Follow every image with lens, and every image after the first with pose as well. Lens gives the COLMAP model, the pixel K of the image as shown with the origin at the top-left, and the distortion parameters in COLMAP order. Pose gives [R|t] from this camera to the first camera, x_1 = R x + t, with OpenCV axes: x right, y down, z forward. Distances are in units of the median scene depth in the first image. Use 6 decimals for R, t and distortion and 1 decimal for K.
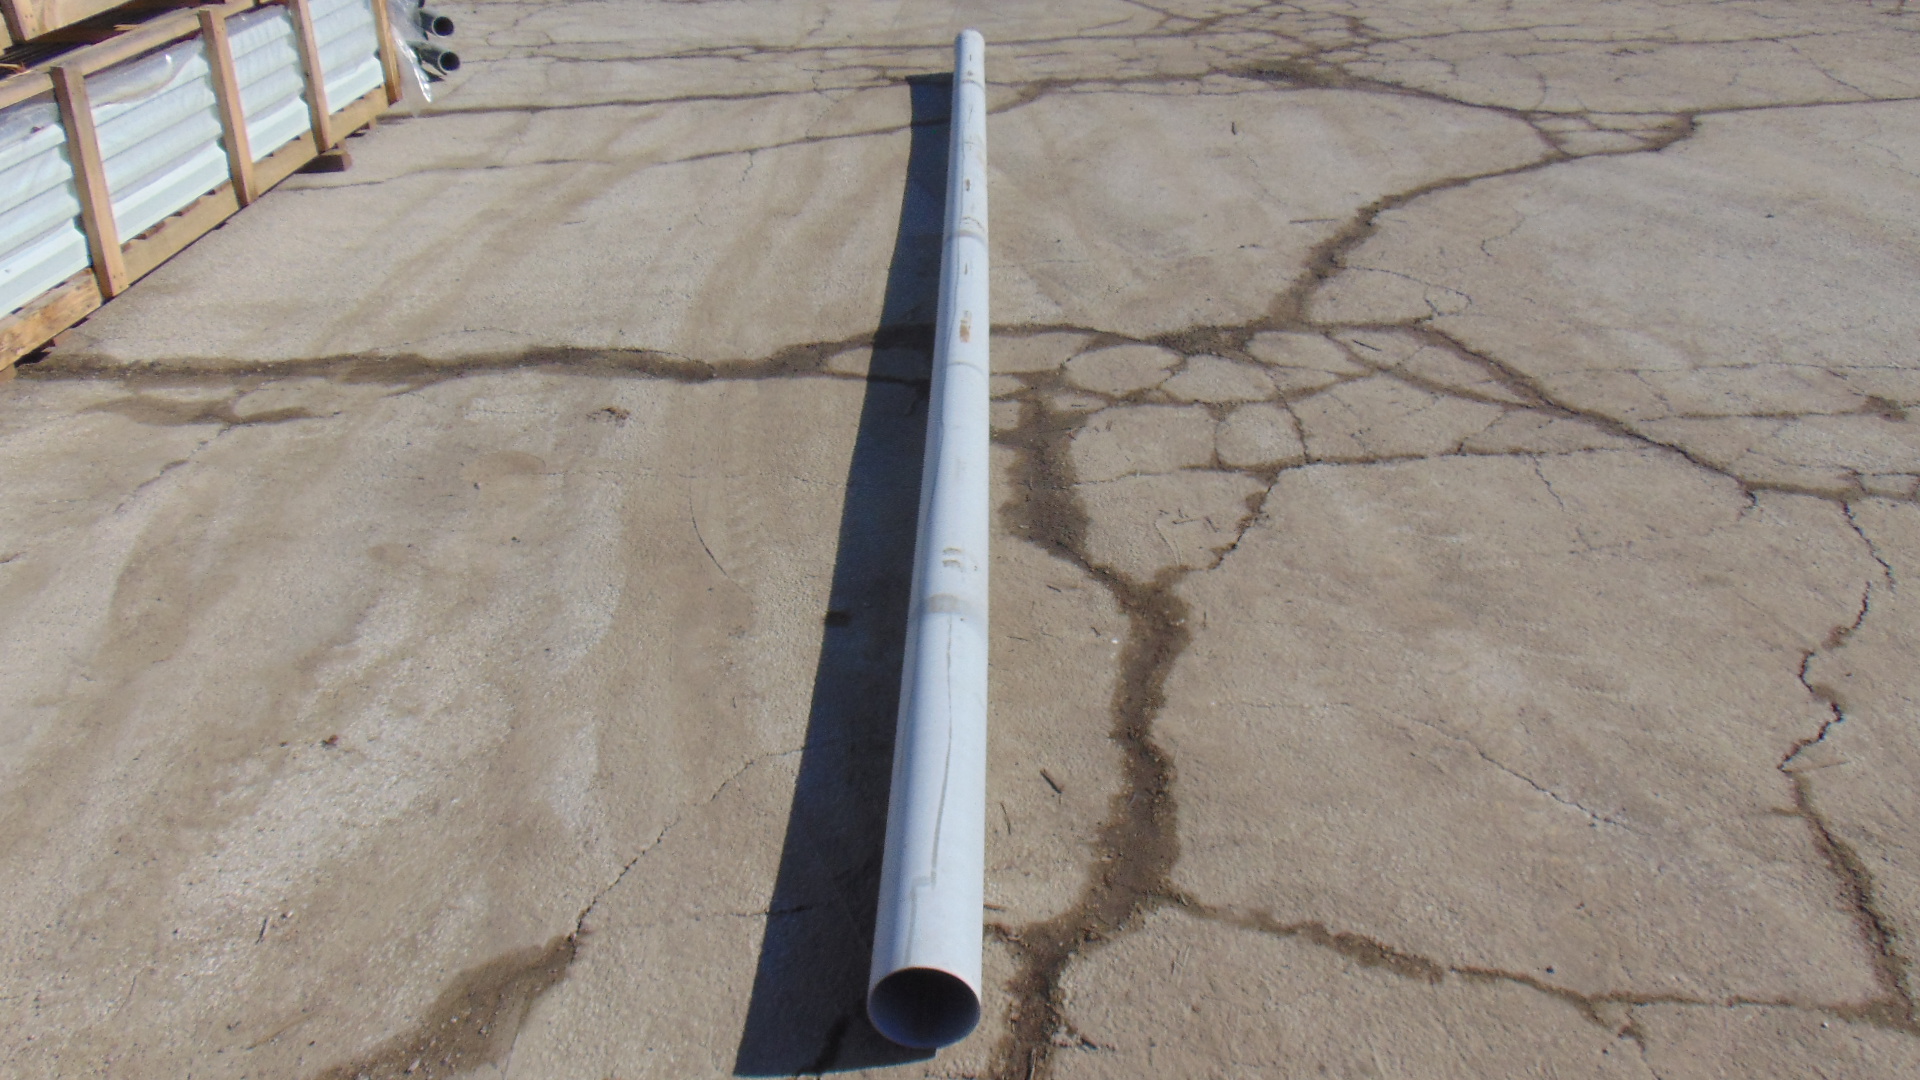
lens RADIAL K [[1440.8, 0, 948.5], [0, 1440.8, 535.4], [0, 0, 1]] dist [-0.024677, 0.093359]
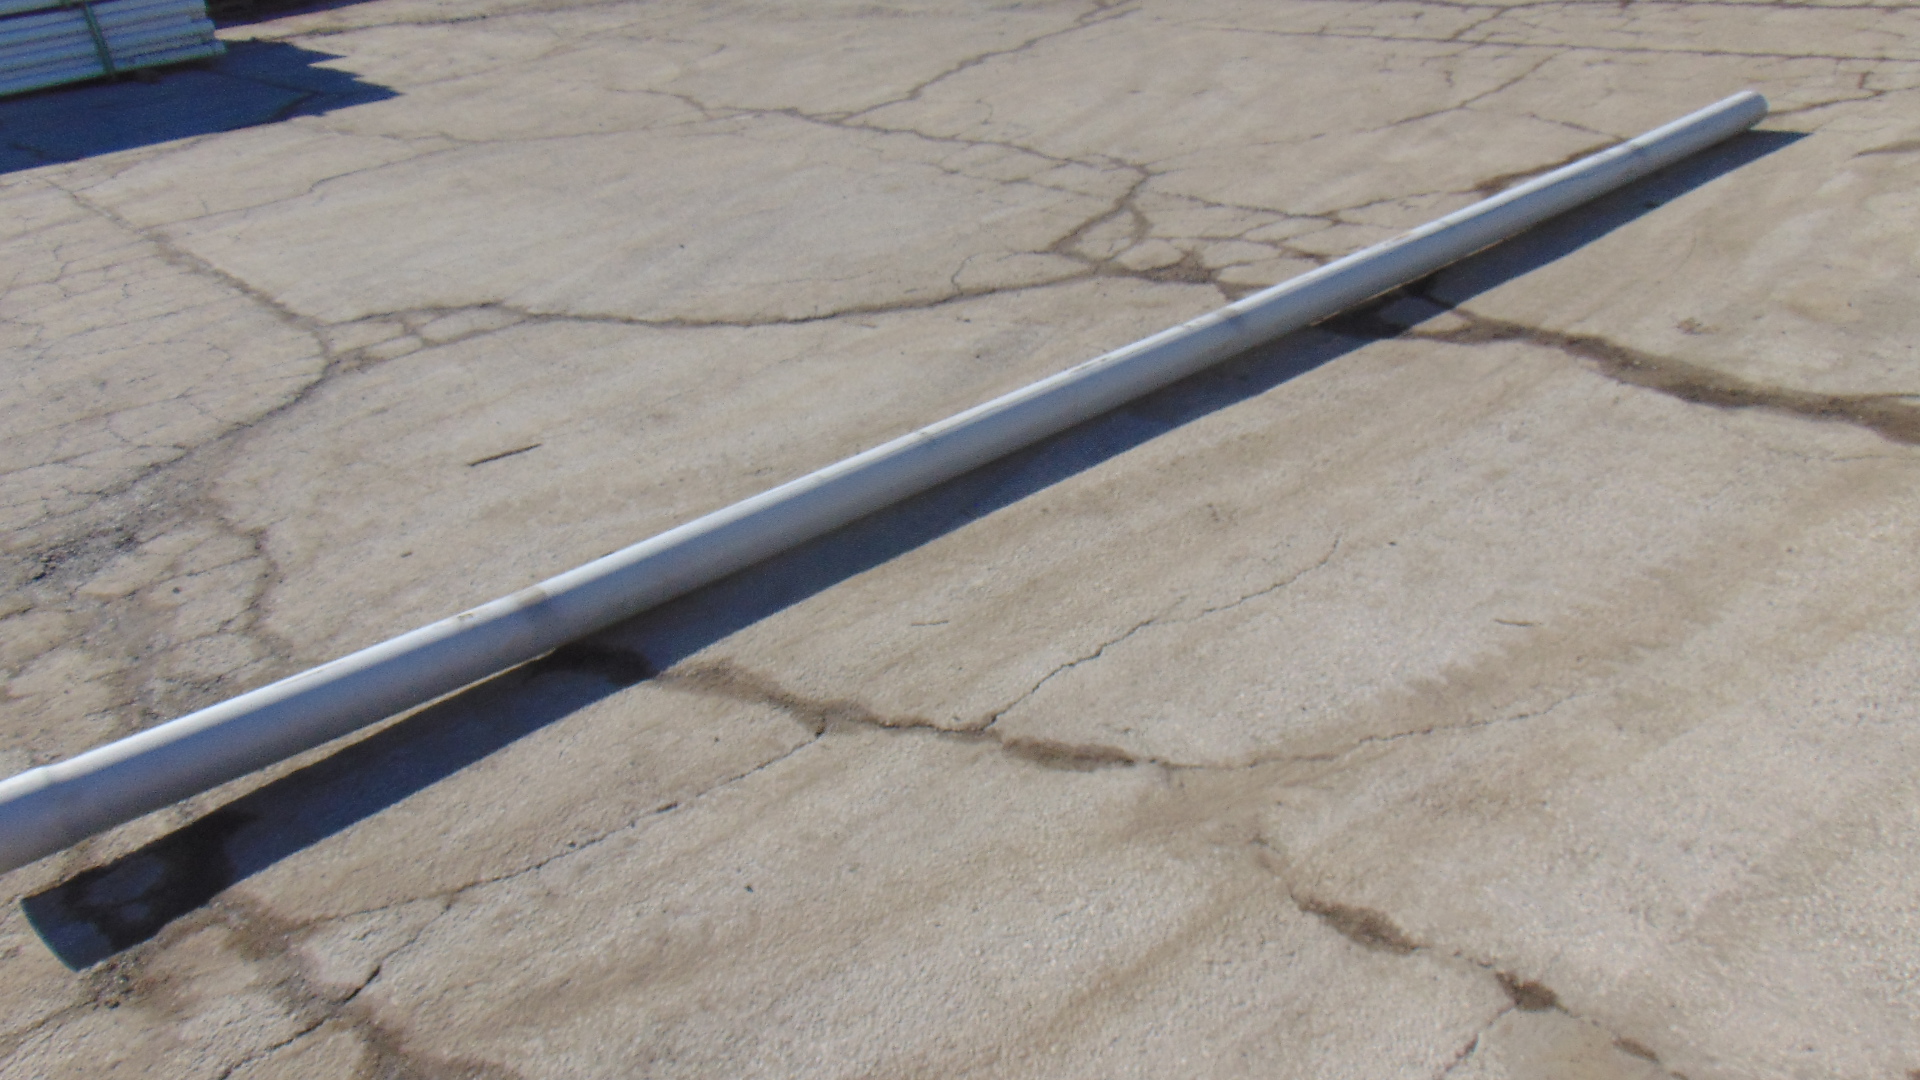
lens RADIAL K [[1440.8, 0, 948.5], [0, 1440.8, 535.4], [0, 0, 1]] dist [-0.024677, 0.093359]
pose [[-0.633189, -0.266668, 0.726608, -0.674913], [0.477608, 0.604115, 0.637915, -0.908186], [-0.609066, 0.750955, -0.255157, 1.646733]]
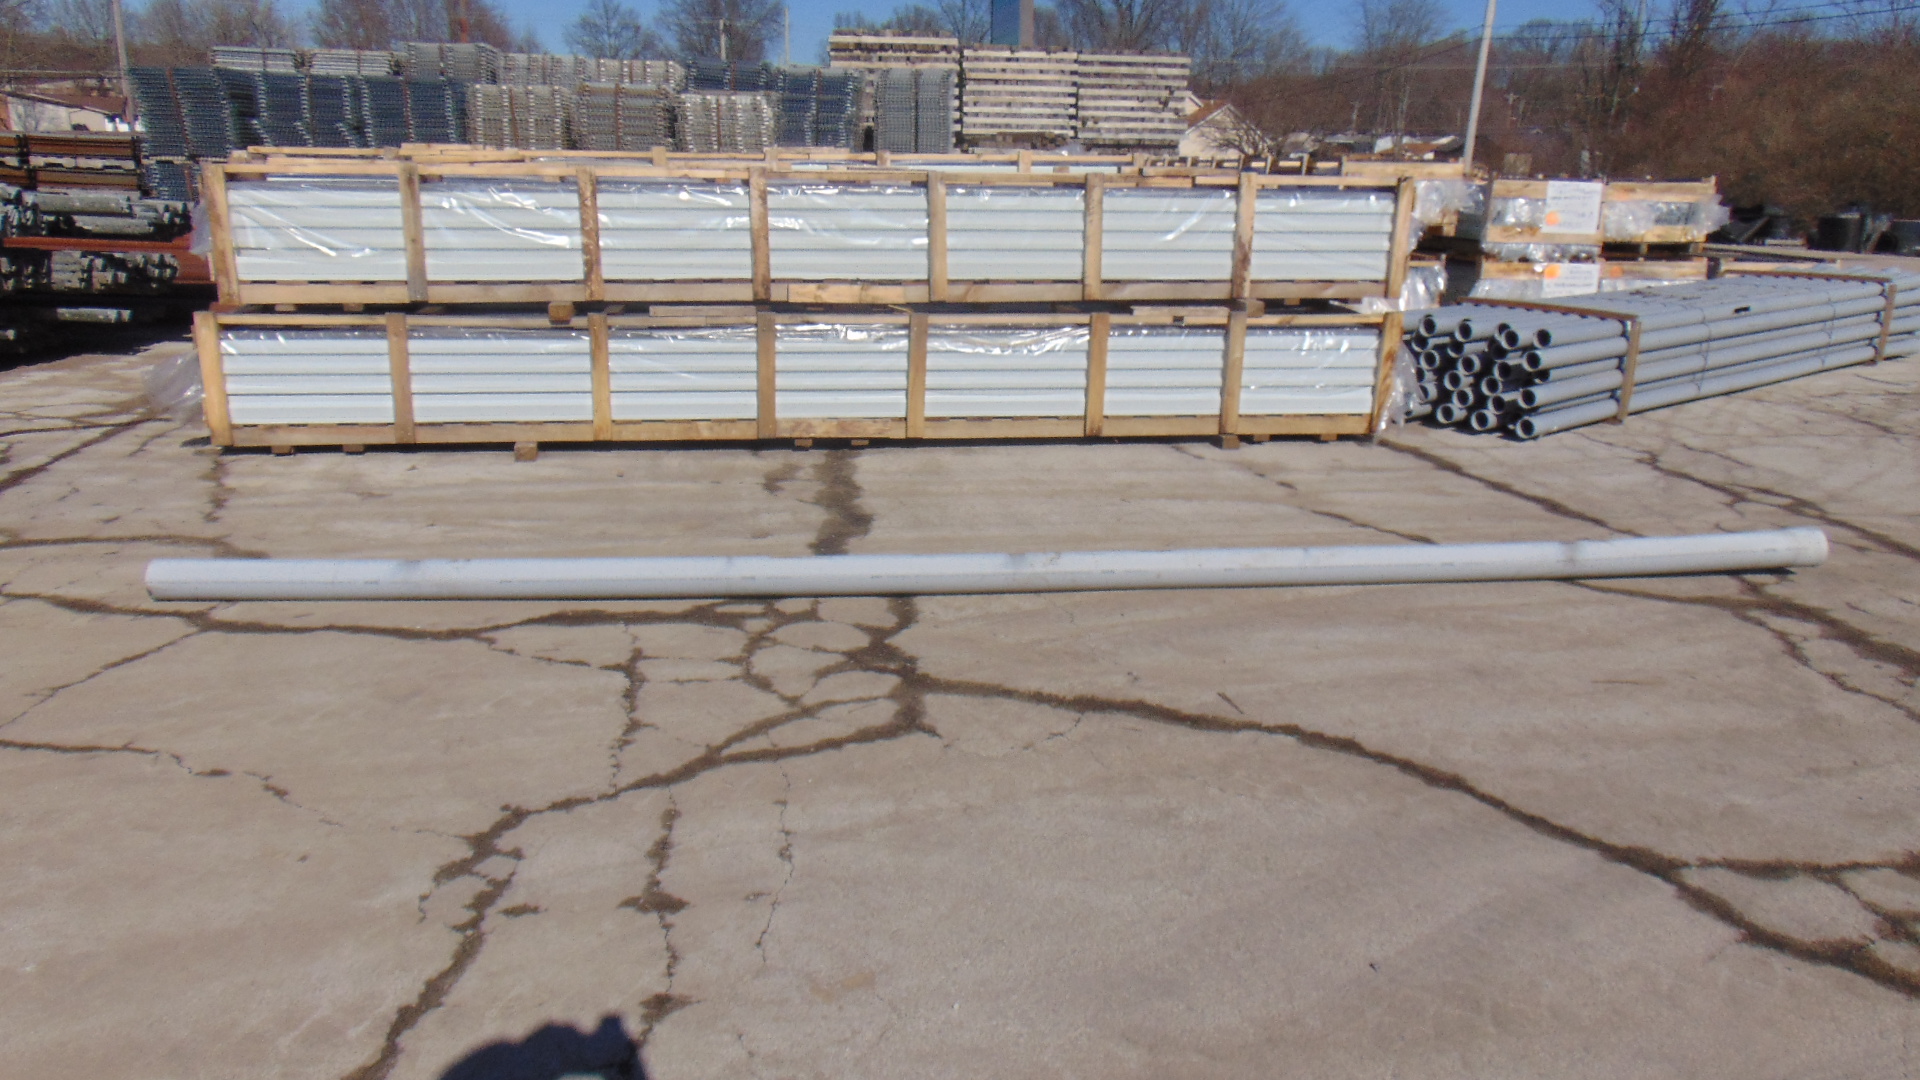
lens RADIAL K [[1453.5, 0, 949.9], [0, 1453.5, 546.6], [0, 0, 1]] dist [-0.005417, 0.078309]
pose [[0.123244, 0.298853, -0.946307, 1.299230], [-0.499327, 0.842748, 0.201117, -0.488075], [0.857603, 0.447731, 0.253090, 0.725752]]
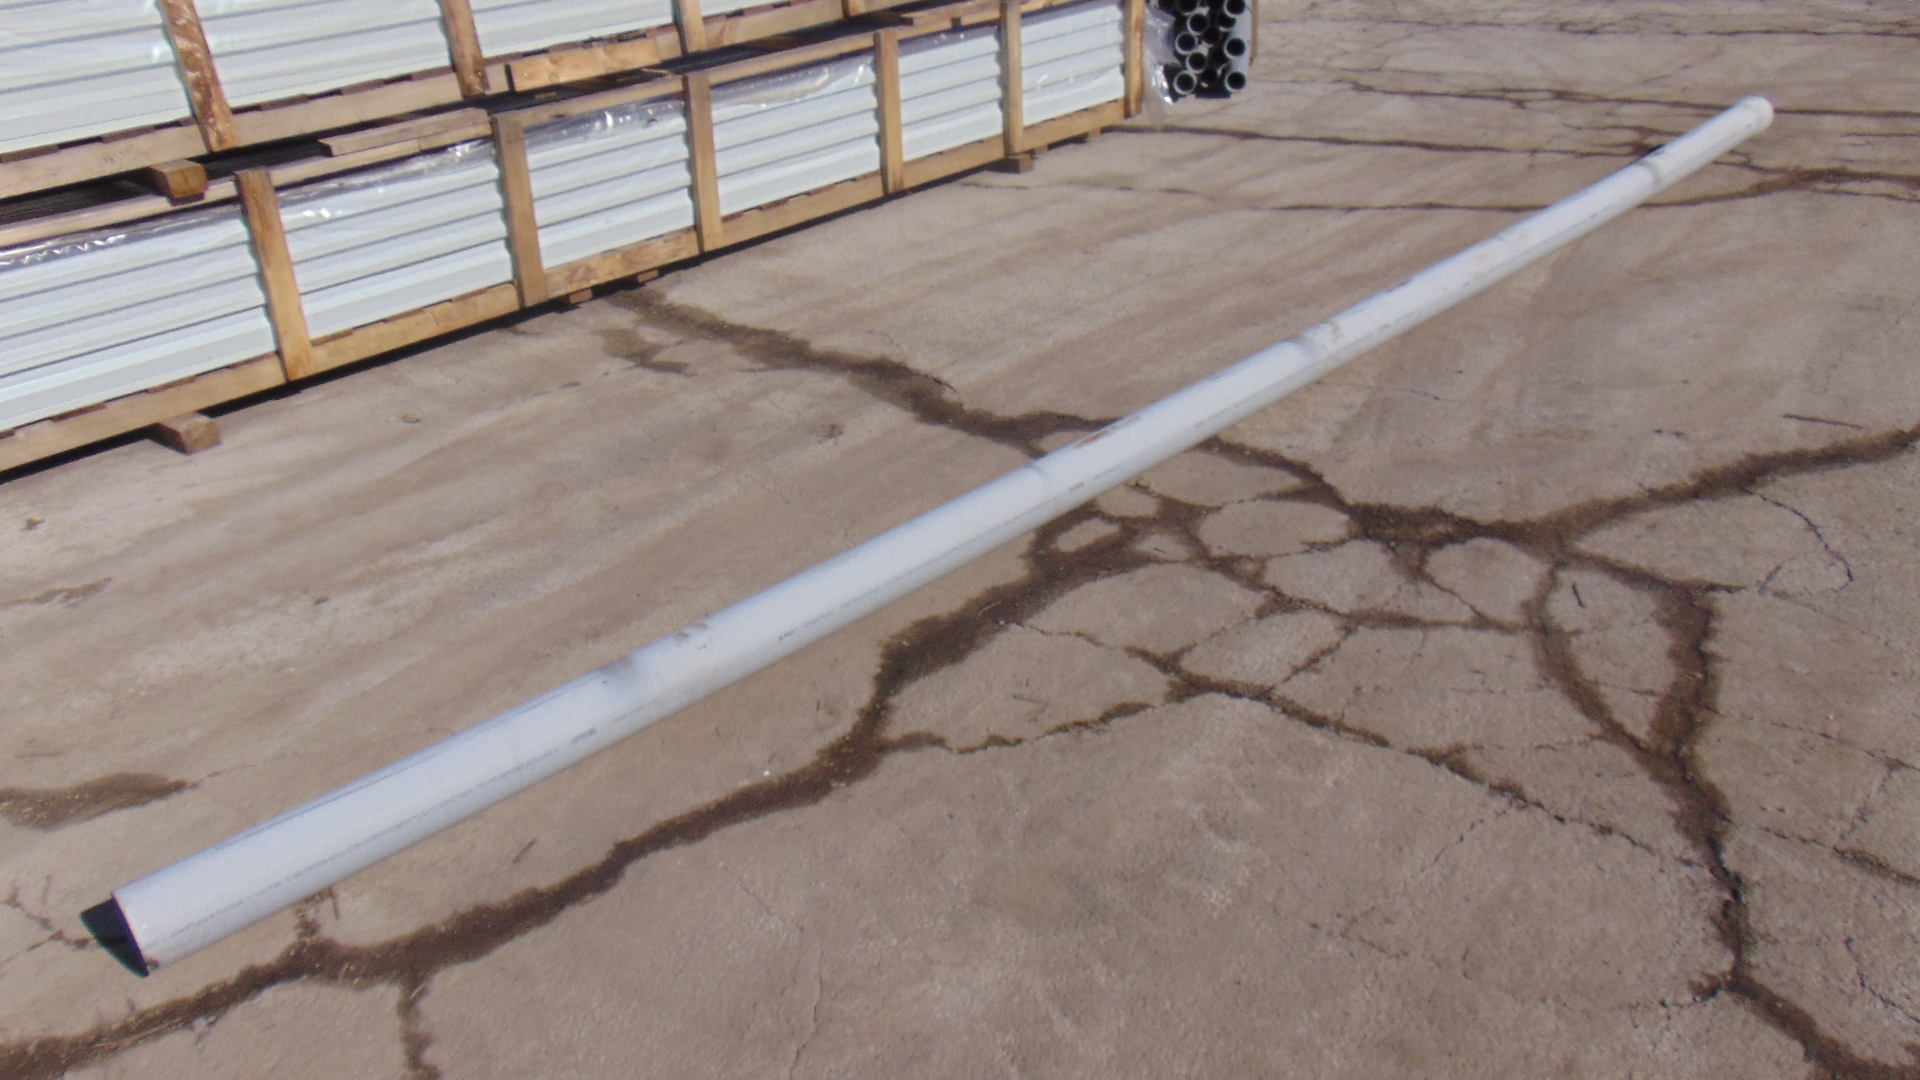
lens RADIAL K [[1440.8, 0, 948.5], [0, 1440.8, 535.4], [0, 0, 1]] dist [-0.024677, 0.093359]
pose [[0.700188, 0.294179, -0.650535, 0.534582], [-0.288316, 0.950073, 0.119311, -0.155898], [0.653155, 0.104019, 0.750046, 0.230401]]
